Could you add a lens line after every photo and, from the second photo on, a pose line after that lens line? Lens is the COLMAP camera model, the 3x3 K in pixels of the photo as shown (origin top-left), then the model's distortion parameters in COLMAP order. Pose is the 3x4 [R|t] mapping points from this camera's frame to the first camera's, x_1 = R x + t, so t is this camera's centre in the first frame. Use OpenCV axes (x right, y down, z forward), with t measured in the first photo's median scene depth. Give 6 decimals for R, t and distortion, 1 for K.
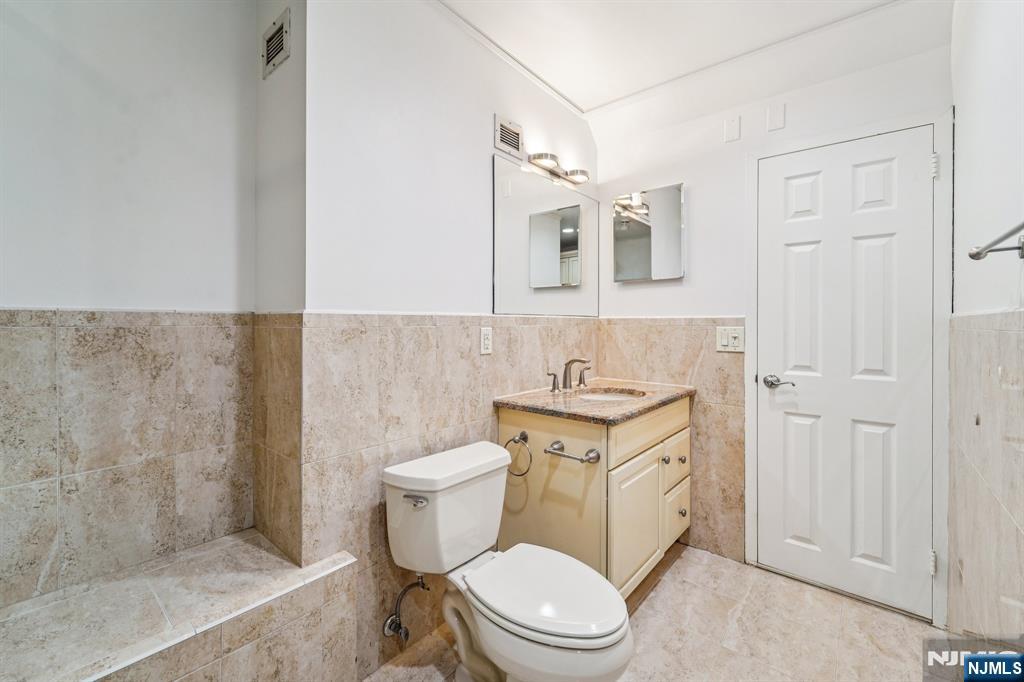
lens RADIAL K [[422.5, 0, 510.2], [0, 422.5, 331.3], [0, 0, 1]] dist [-0.002040, -0.000379]
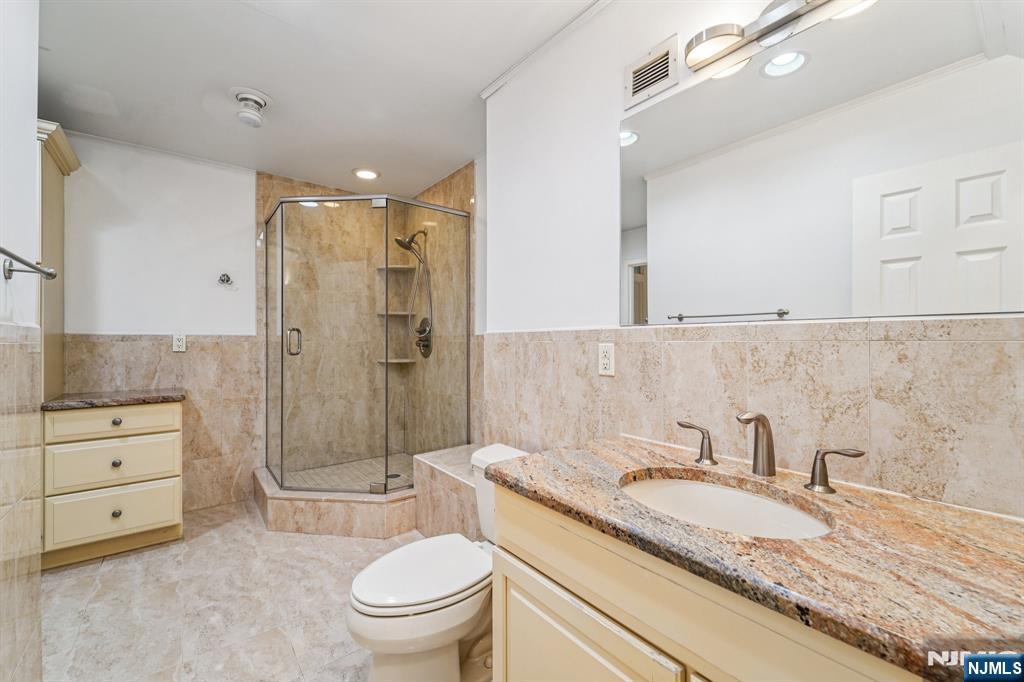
lens RADIAL K [[422.5, 0, 510.2], [0, 422.5, 331.3], [0, 0, 1]] dist [-0.002040, -0.000379]
pose [[-0.211910, -0.007125, -0.977263, 0.839571], [-0.000614, 0.999974, -0.007158, -0.027942], [0.977289, -0.000916, -0.211909, 1.052854]]
